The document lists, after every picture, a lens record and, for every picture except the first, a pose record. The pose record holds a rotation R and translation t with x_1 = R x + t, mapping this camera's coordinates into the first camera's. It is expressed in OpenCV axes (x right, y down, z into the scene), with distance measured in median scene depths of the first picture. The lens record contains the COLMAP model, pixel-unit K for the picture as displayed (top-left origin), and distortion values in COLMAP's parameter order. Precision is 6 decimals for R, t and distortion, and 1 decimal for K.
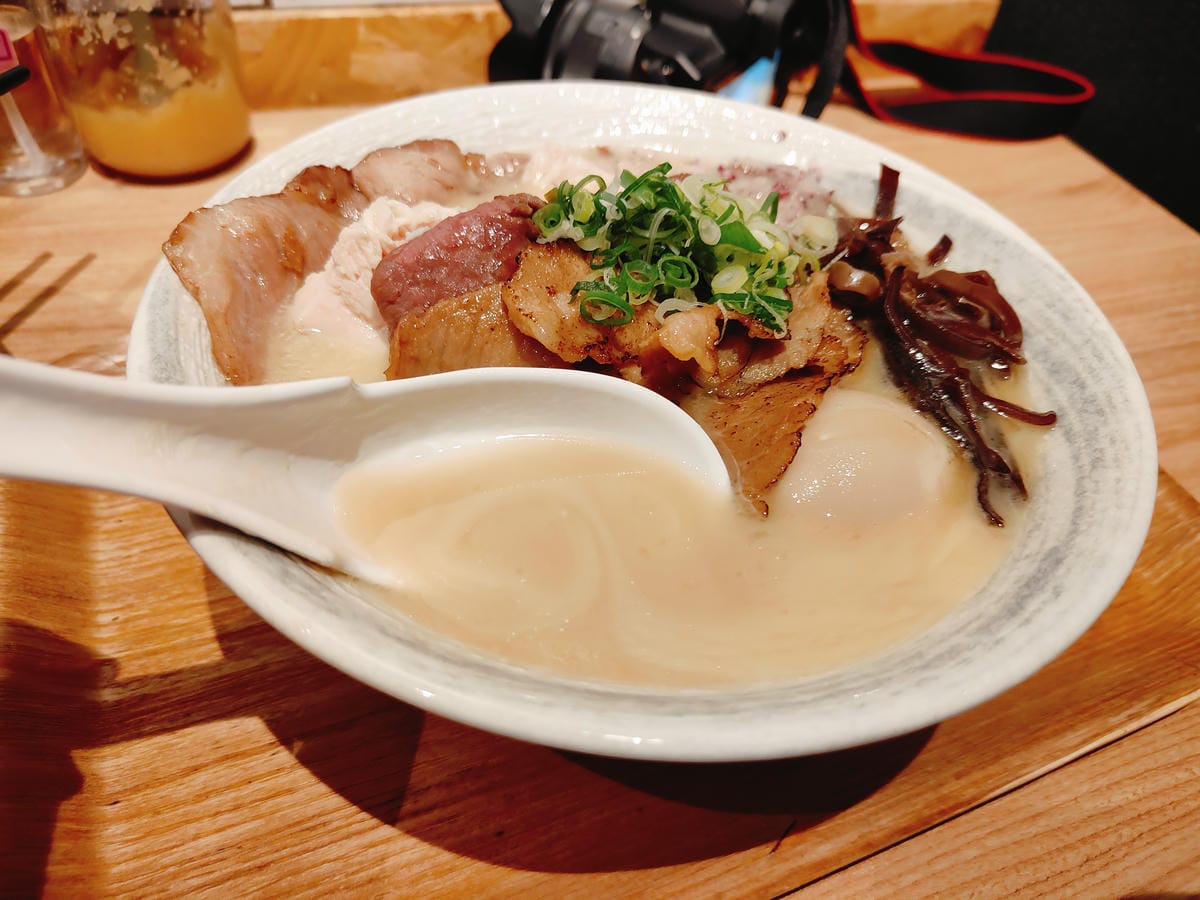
lens RADIAL K [[830.5, 0, 600.0], [0, 830.5, 450.0], [0, 0, 1]] dist [-0.000994, 0.000943]
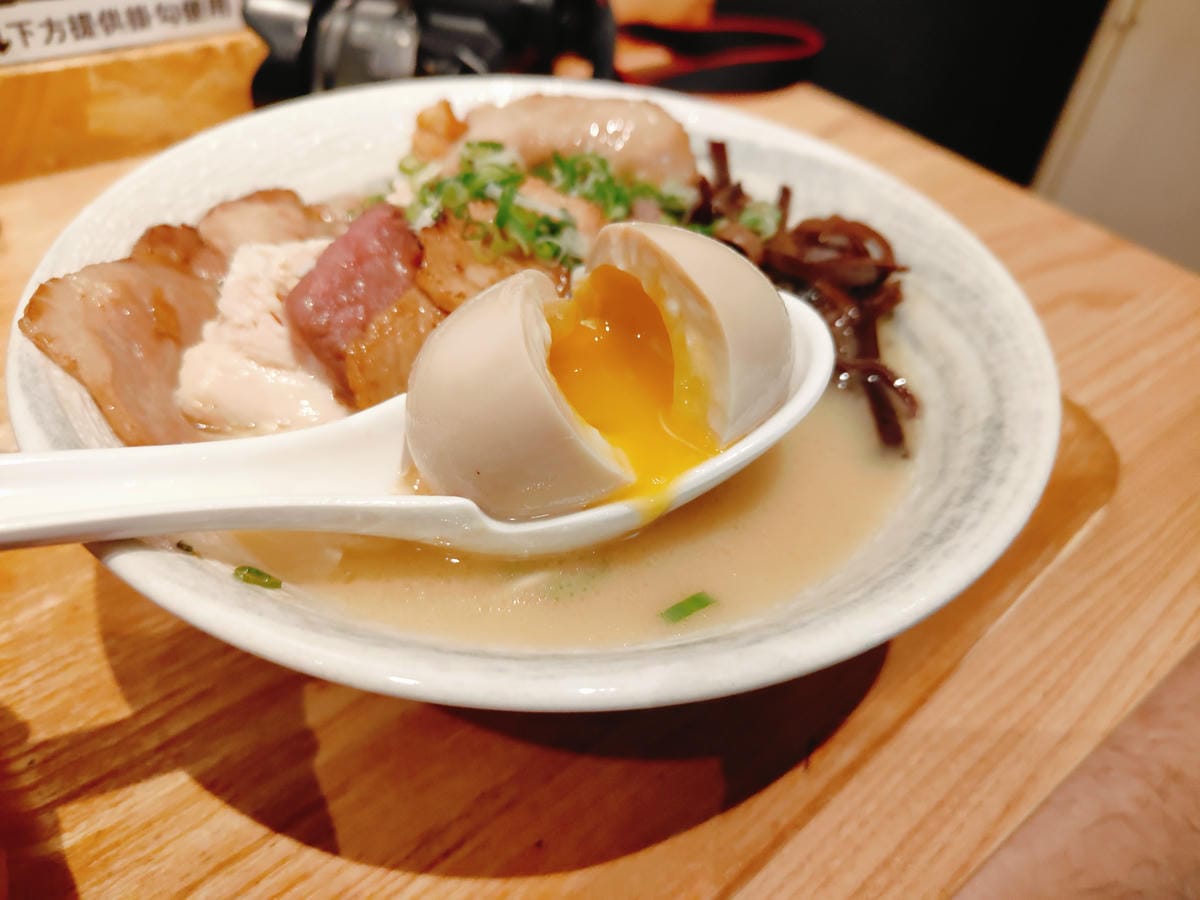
lens RADIAL K [[841.0, 0, 600.0], [0, 841.0, 450.0], [0, 0, 1]] dist [-0.006717, 0.003547]
pose [[0.949953, -0.235201, 0.205594, -0.138966], [0.237036, 0.971369, 0.016020, 0.014124], [-0.203476, 0.033515, 0.978506, 0.007804]]
